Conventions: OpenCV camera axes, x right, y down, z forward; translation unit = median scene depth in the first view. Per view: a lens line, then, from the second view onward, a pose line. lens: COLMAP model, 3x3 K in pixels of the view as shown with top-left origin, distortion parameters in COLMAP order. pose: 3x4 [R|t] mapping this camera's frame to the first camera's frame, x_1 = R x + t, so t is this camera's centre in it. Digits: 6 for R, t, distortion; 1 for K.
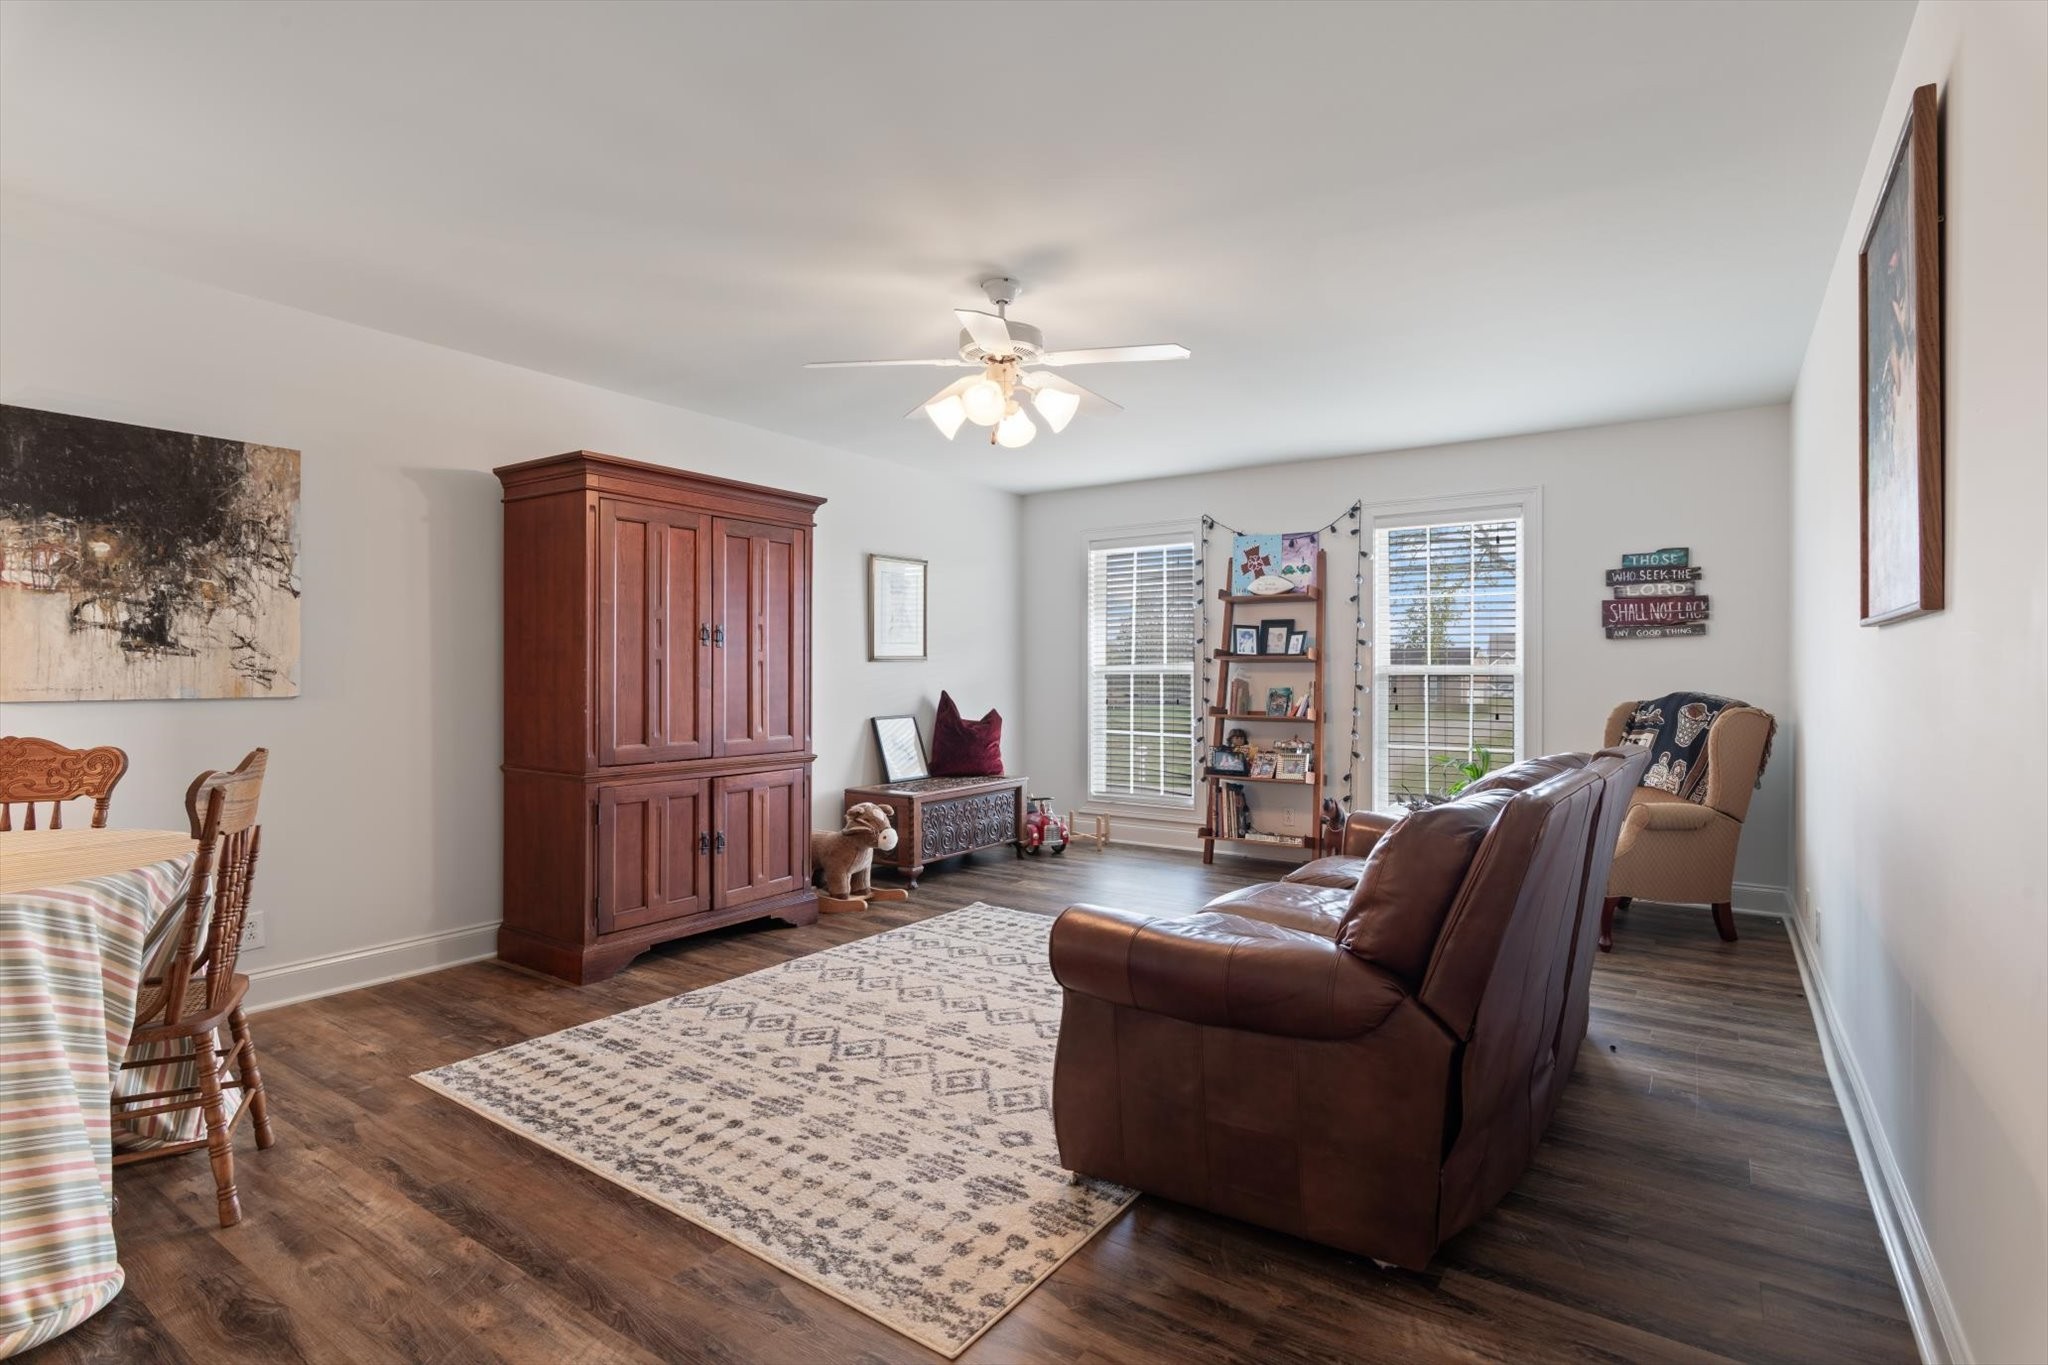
lens RADIAL K [[990.8, 0, 1024.9], [0, 990.8, 678.4], [0, 0, 1]] dist [0.000874, 0.000544]
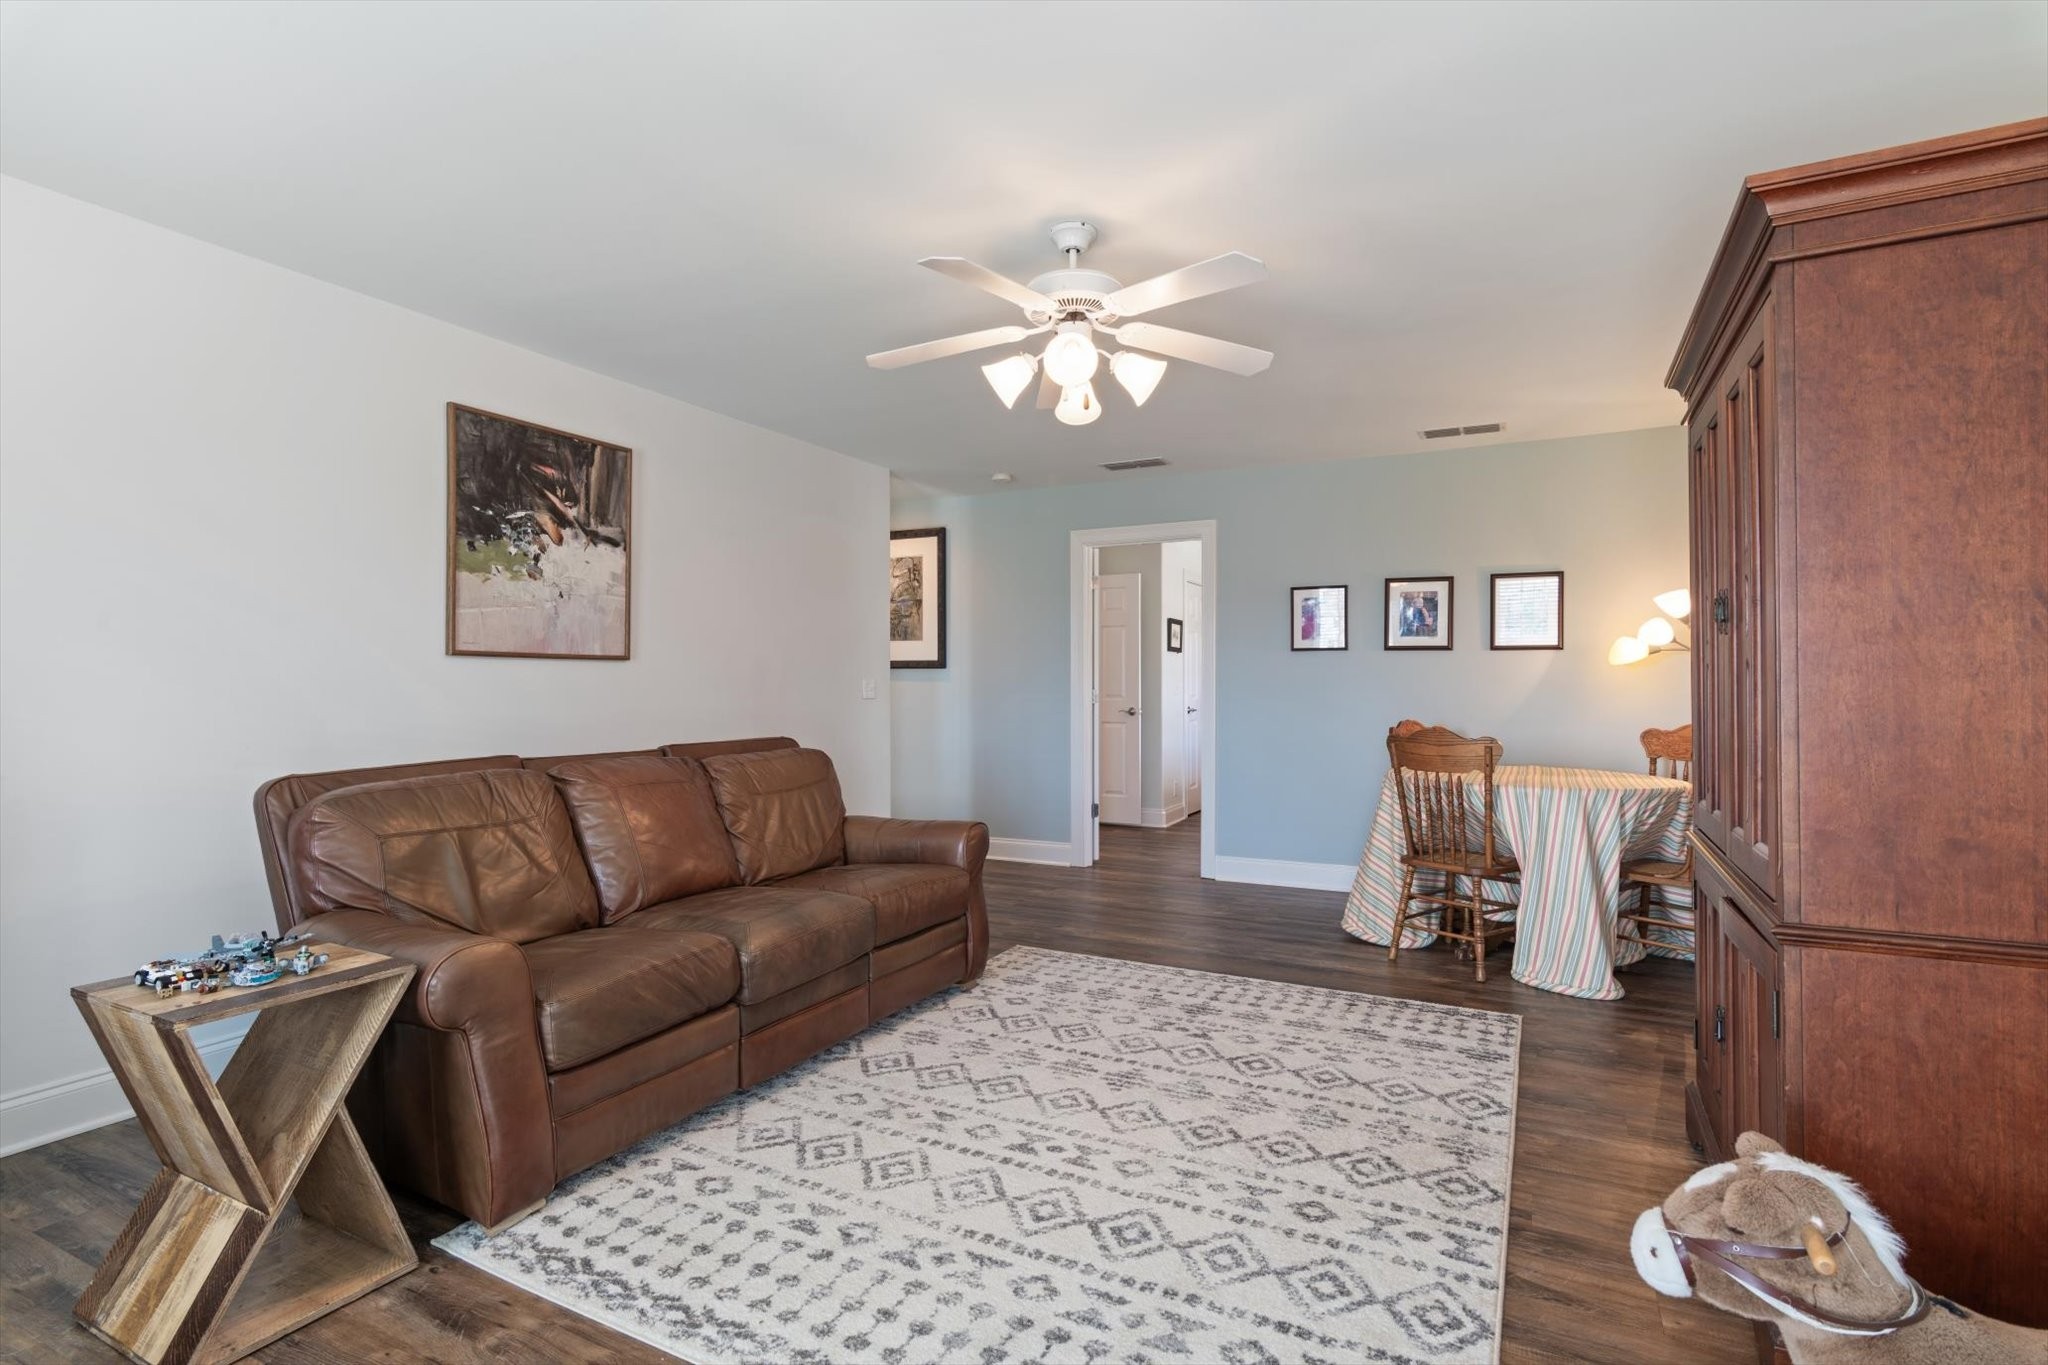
lens RADIAL K [[990.8, 0, 1023.0], [0, 990.8, 680.2], [0, 0, 1]] dist [0.000874, 0.000544]
pose [[-0.991879, -0.001286, -0.127181, 0.139042], [-0.000924, 0.999995, -0.002912, -0.008233], [0.127184, -0.002771, -0.991875, 2.008368]]
